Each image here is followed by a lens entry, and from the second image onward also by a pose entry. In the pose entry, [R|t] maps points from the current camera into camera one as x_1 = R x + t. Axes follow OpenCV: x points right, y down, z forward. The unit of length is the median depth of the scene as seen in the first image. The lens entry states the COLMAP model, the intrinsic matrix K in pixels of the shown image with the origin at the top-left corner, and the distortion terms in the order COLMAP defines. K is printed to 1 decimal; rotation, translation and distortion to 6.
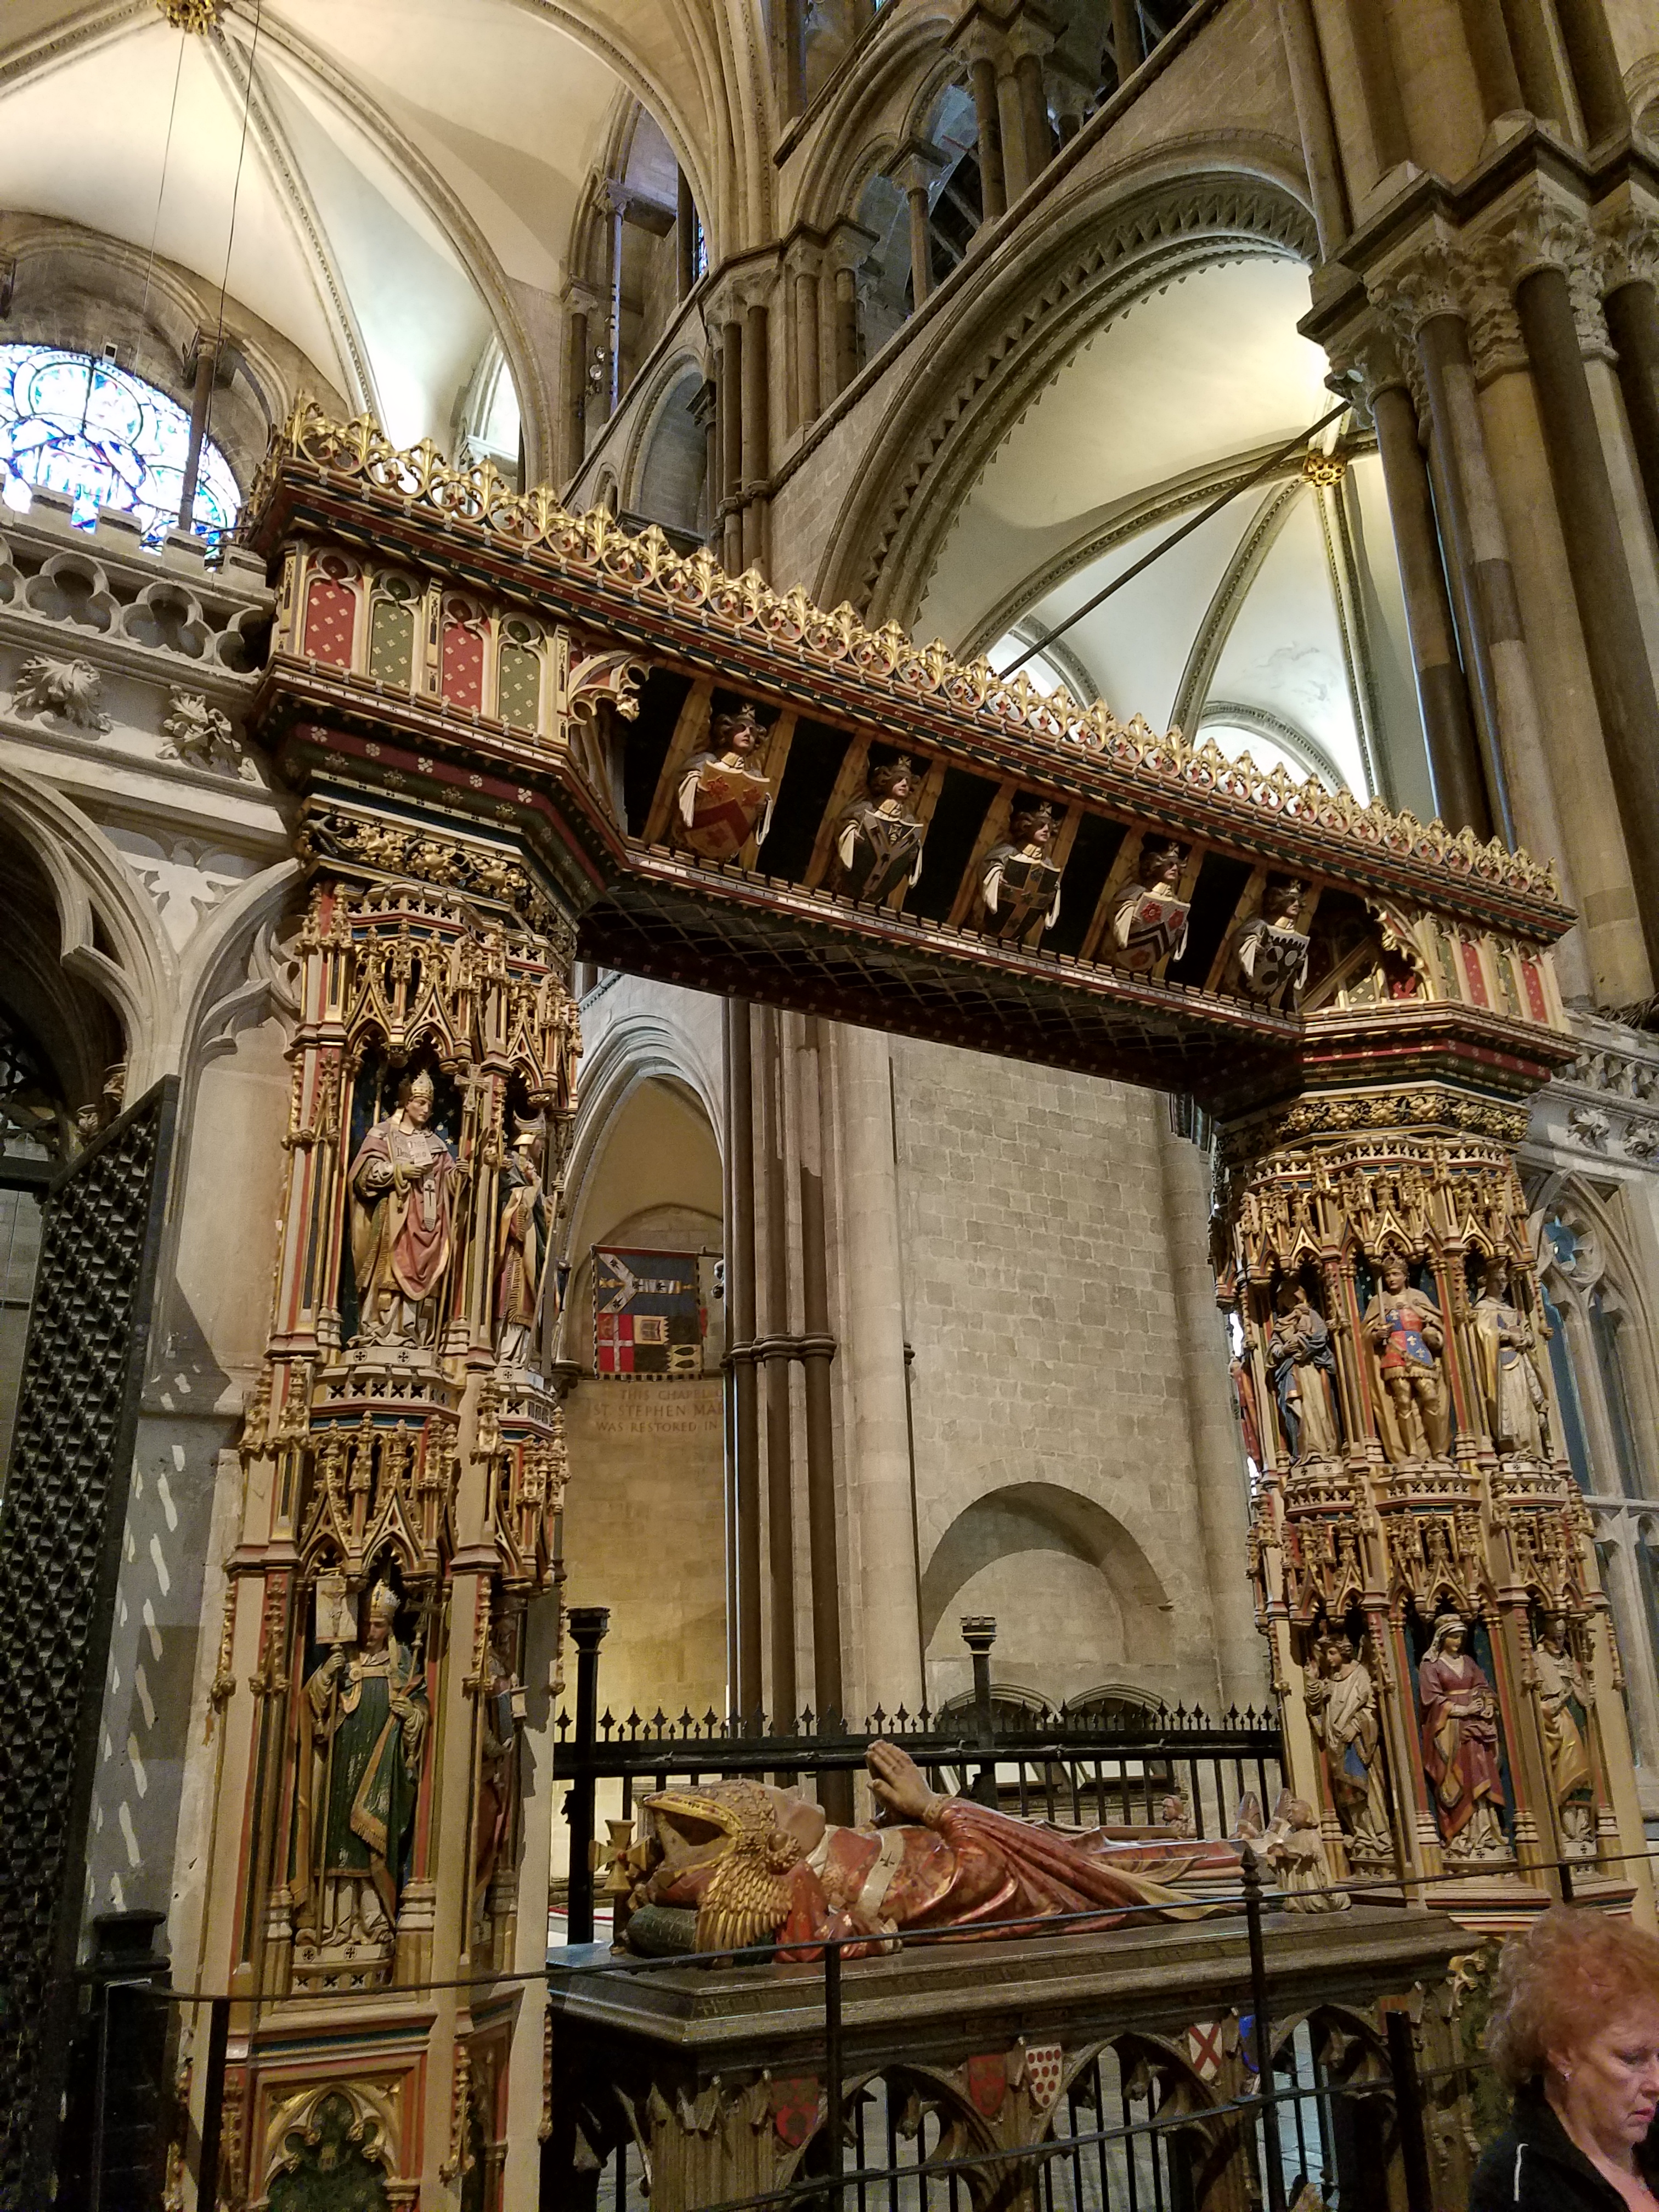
lens RADIAL K [[1703.9, 0, 829.5], [0, 1703.9, 1106.0], [0, 0, 1]] dist [0.271056, -0.389406]
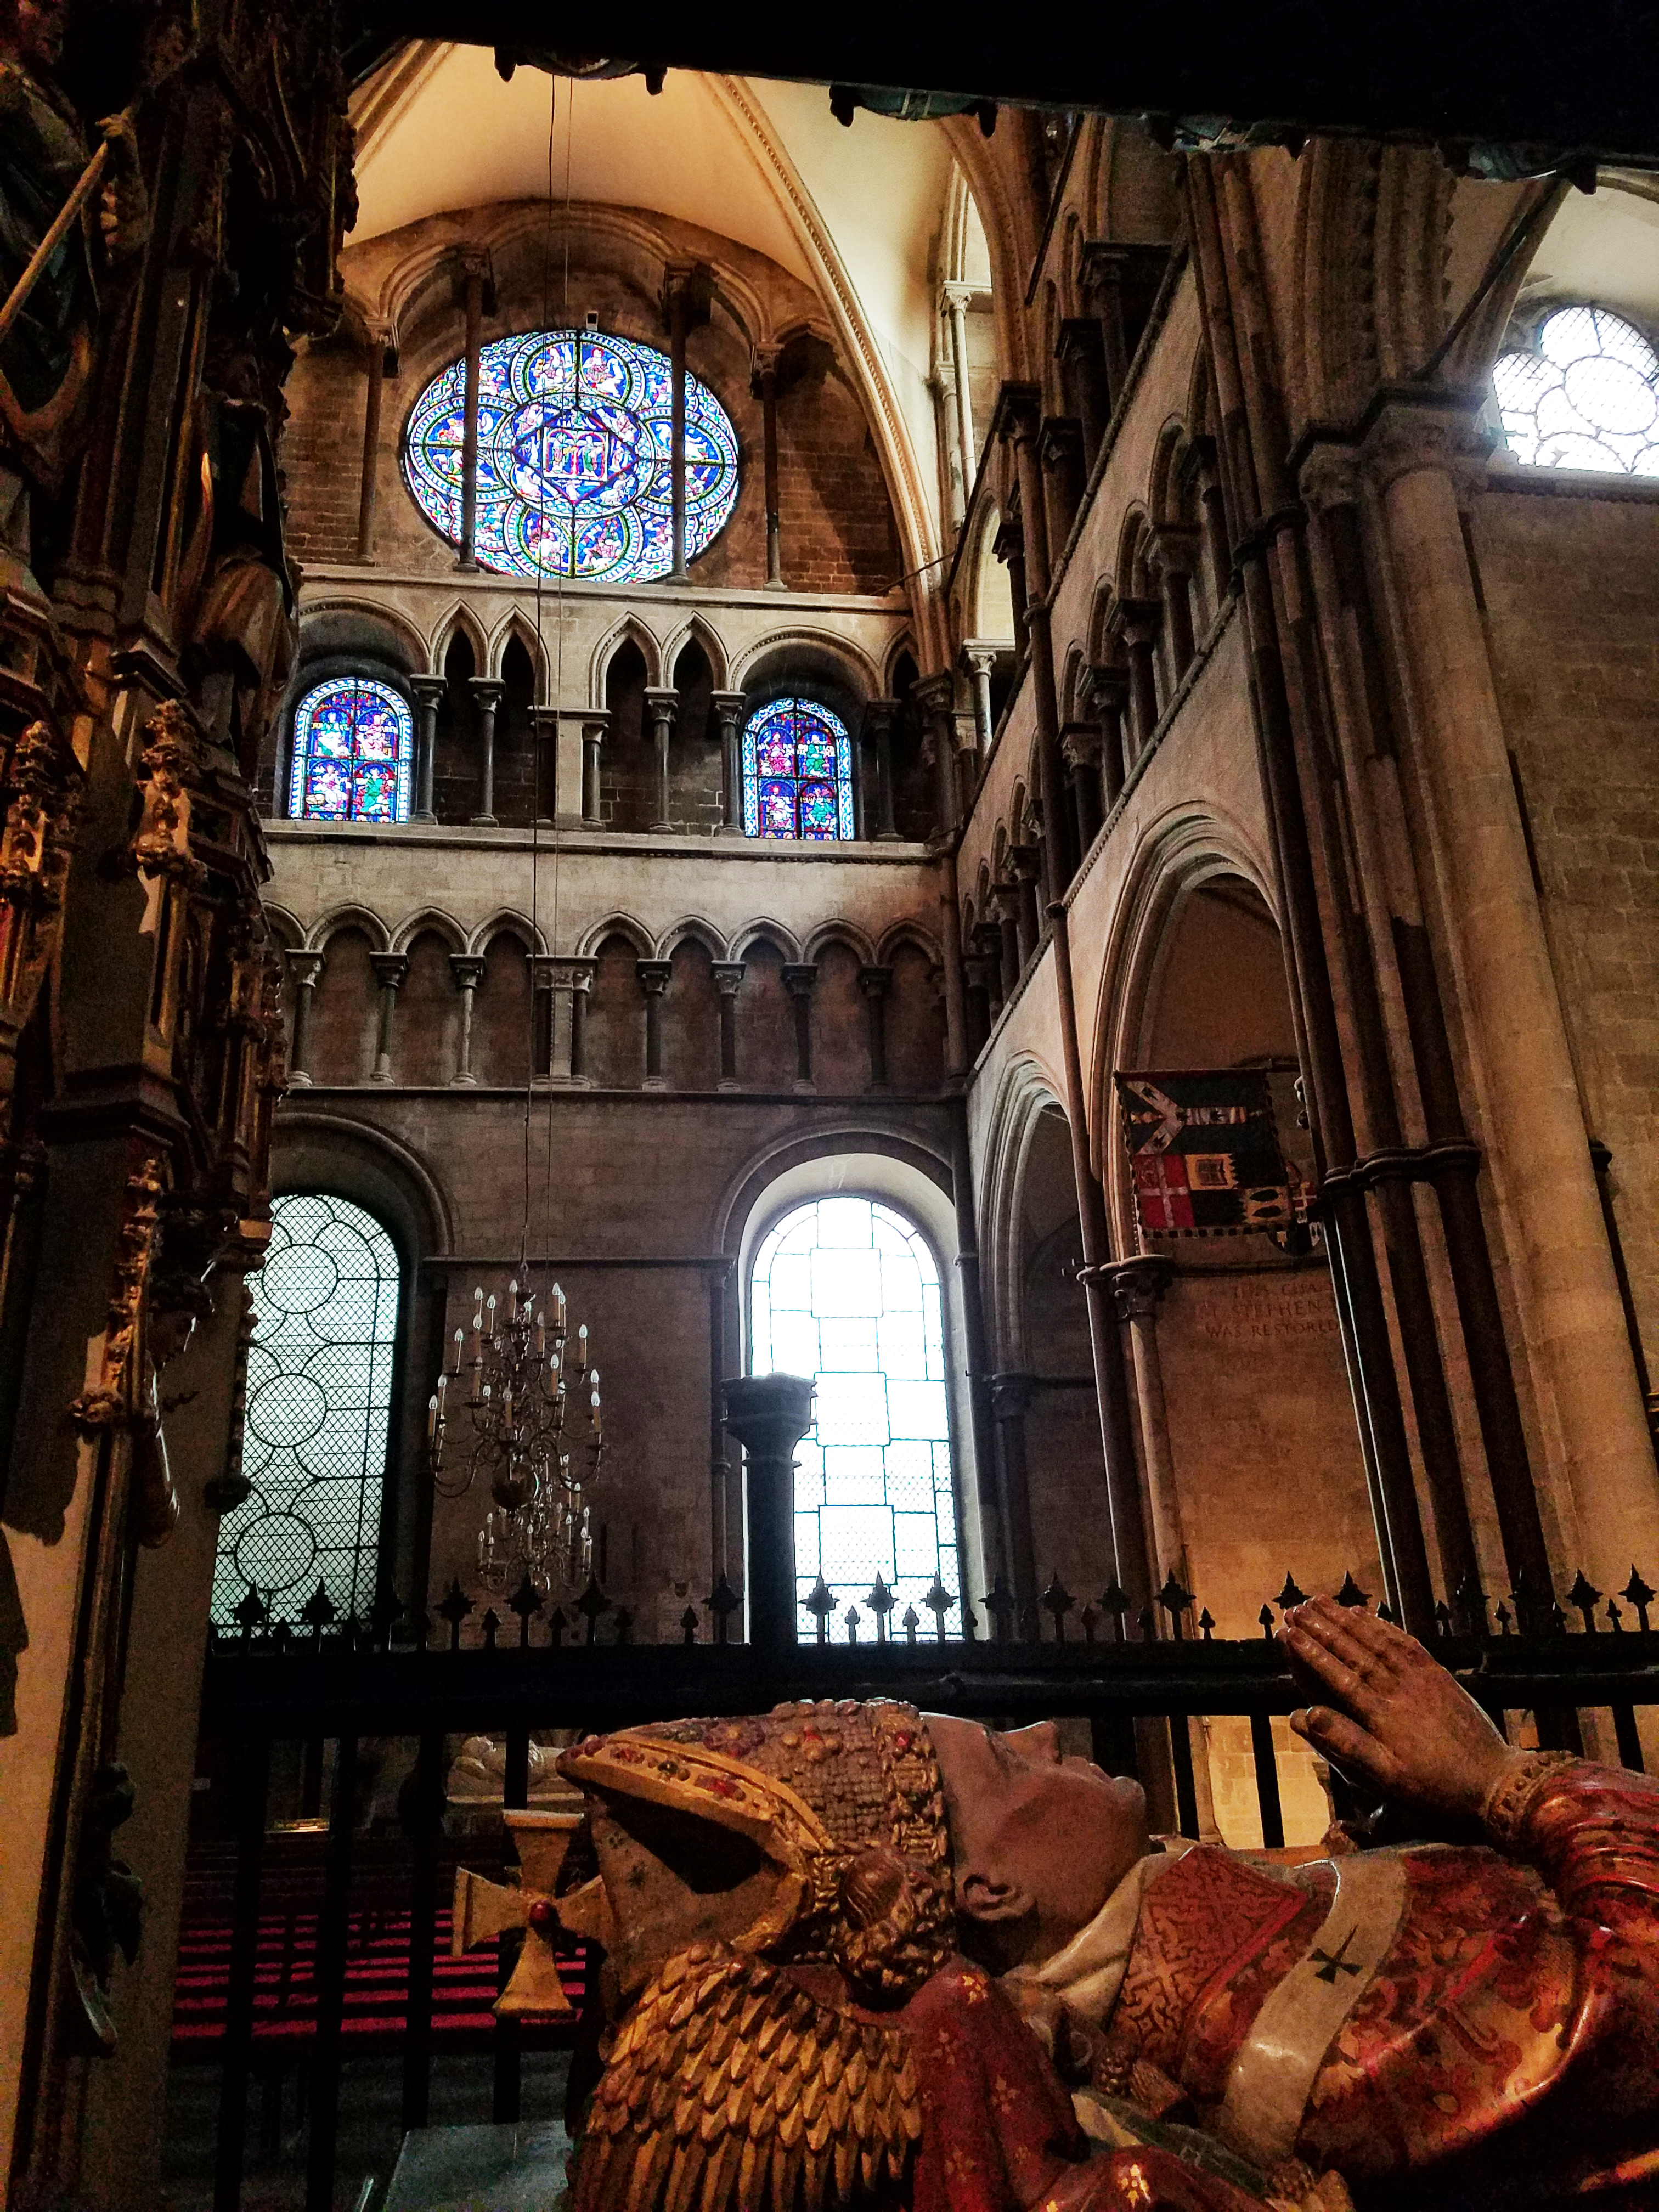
lens RADIAL K [[1638.7, 0, 826.0], [0, 1638.7, 1151.3], [0, 0, 1]] dist [0.193497, -0.328539]
pose [[0.906662, -0.143347, -0.396756, 0.032159], [0.150582, 0.988512, -0.013041, 0.104885], [0.394067, -0.047921, 0.917832, 0.263713]]
